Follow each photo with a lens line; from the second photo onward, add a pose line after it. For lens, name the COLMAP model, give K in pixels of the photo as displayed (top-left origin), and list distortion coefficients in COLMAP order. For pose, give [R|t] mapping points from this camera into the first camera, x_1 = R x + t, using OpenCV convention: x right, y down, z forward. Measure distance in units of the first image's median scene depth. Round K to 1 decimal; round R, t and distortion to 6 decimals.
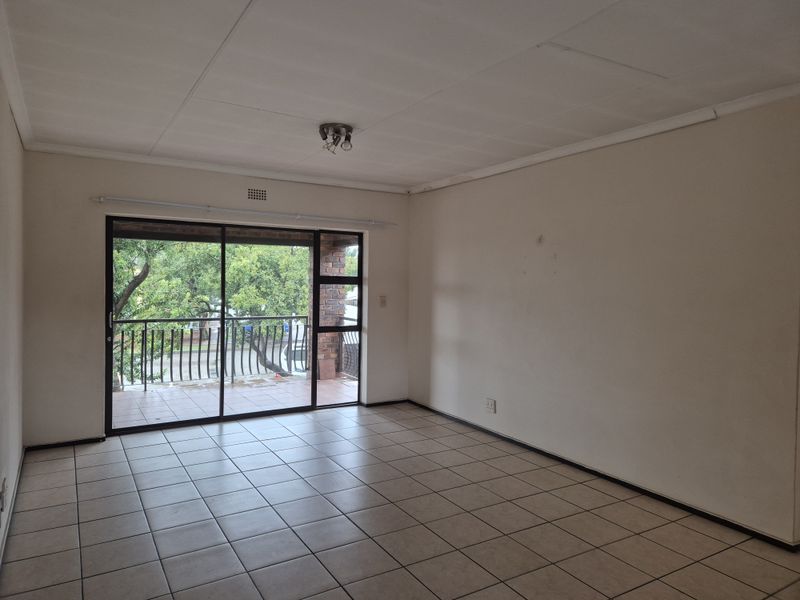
lens RADIAL K [[535.4, 0, 400.0], [0, 535.4, 300.0], [0, 0, 1]] dist [0.002030, 0.000631]
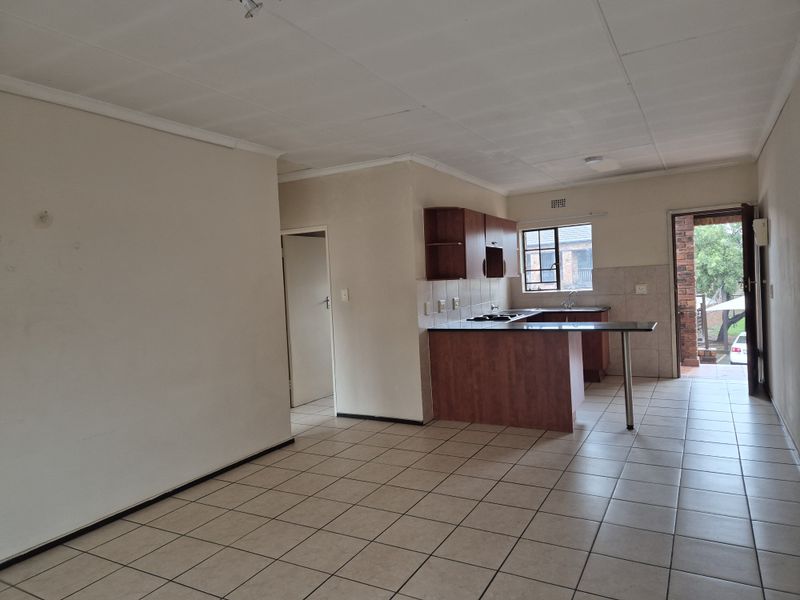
lens RADIAL K [[535.6, 0, 398.8], [0, 535.6, 296.0], [0, 0, 1]] dist [0.002027, 0.000014]
pose [[-0.501446, -0.012522, 0.865098, -0.626594], [0.075767, 0.995418, 0.058326, -0.027571], [-0.861865, 0.094793, -0.498200, 1.152691]]
